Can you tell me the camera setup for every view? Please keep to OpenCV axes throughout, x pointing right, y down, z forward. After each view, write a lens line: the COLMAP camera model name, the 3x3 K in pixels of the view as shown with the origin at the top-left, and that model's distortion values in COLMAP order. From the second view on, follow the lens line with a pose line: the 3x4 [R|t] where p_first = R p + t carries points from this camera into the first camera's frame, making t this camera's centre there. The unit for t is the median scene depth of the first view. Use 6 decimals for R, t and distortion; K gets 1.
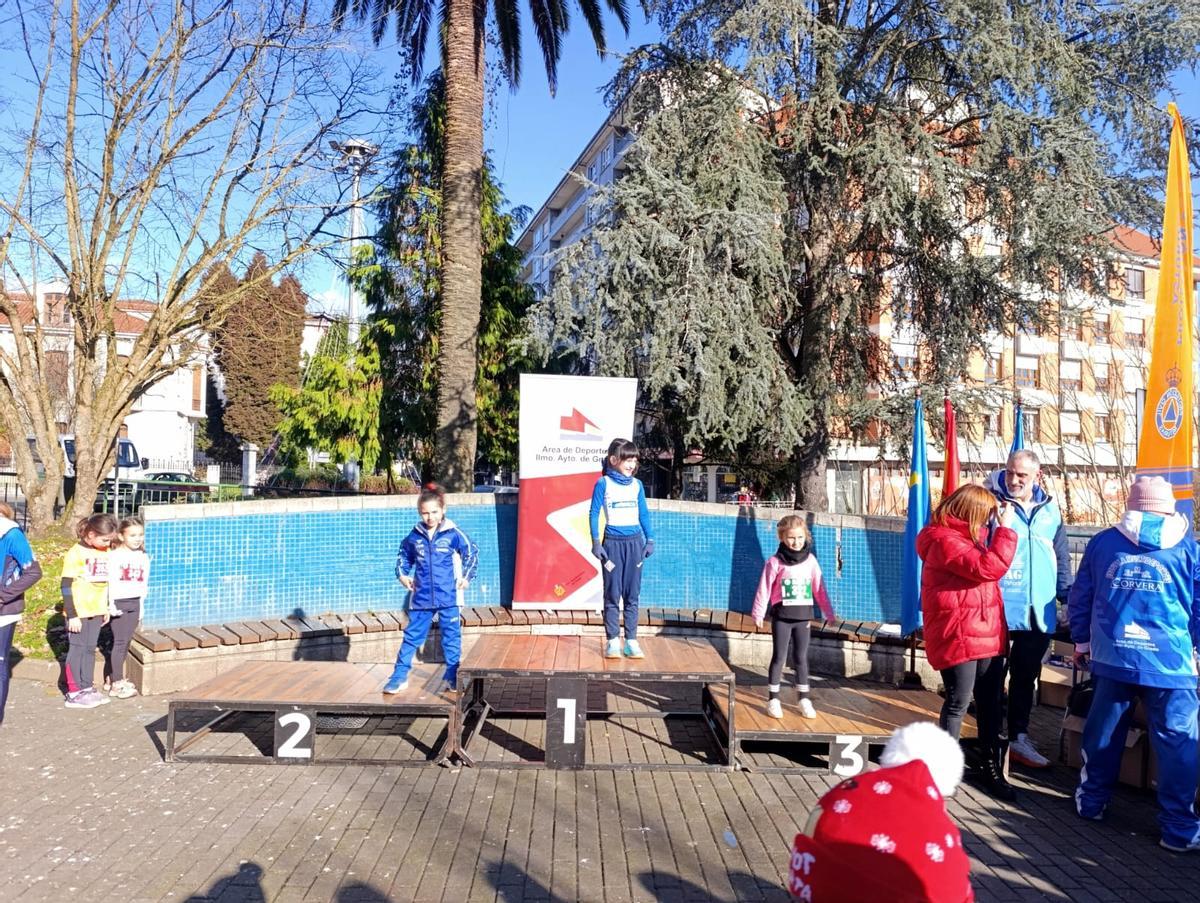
lens RADIAL K [[807.2, 0, 605.4], [0, 807.2, 464.2], [0, 0, 1]] dist [0.031790, -0.040511]
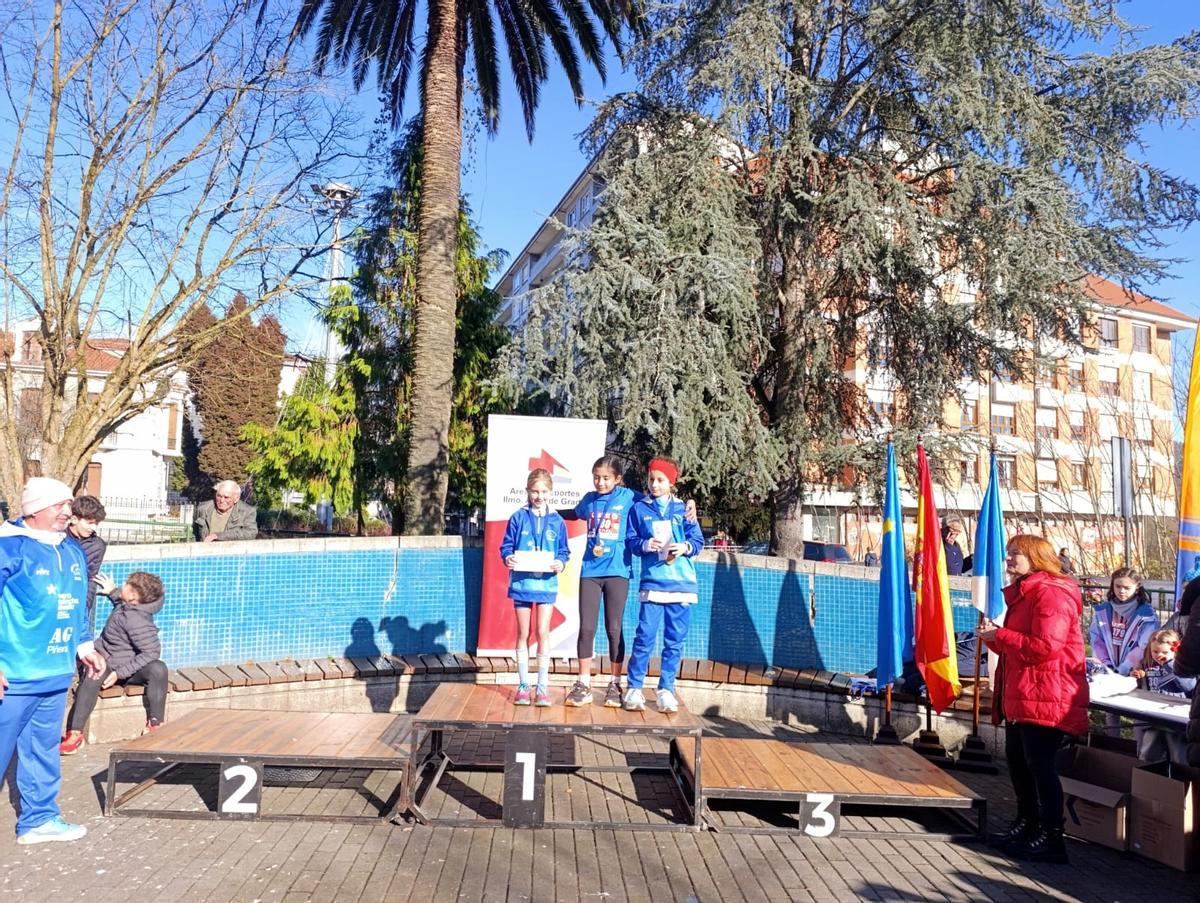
lens RADIAL K [[808.9, 0, 587.2], [0, 808.9, 468.9], [0, 0, 1]] dist [0.034092, -0.045839]
pose [[0.999940, 0.009618, 0.005167, 0.006371], [-0.009366, 0.998858, -0.046858, -0.000585], [-0.005612, 0.046807, 0.998888, 0.009064]]
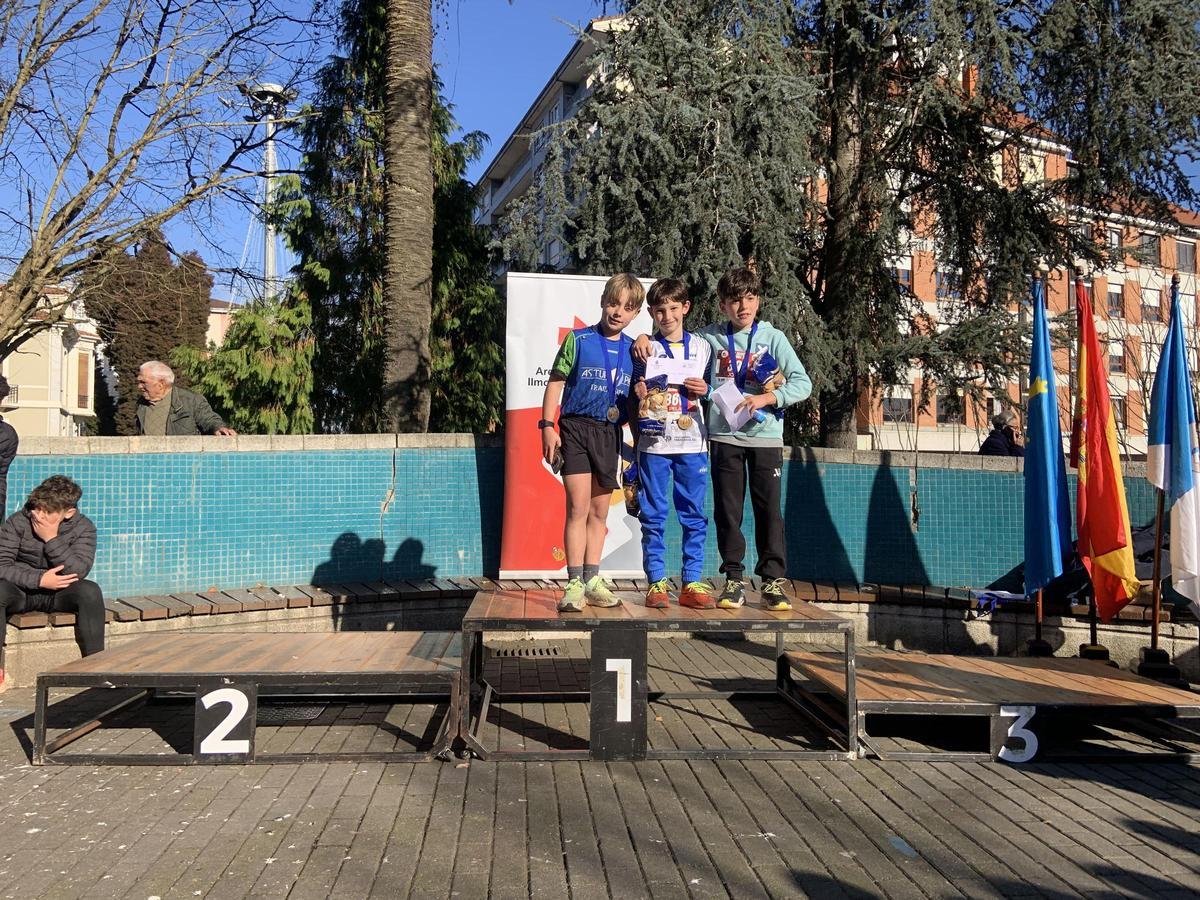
lens RADIAL K [[896.2, 0, 583.9], [0, 896.2, 456.9], [0, 0, 1]] dist [0.117602, -0.143779]
pose [[0.999359, -0.014071, 0.032925, -0.039520], [0.014521, 0.999804, -0.013488, 0.048378], [-0.032729, 0.013957, 0.999367, 0.083000]]
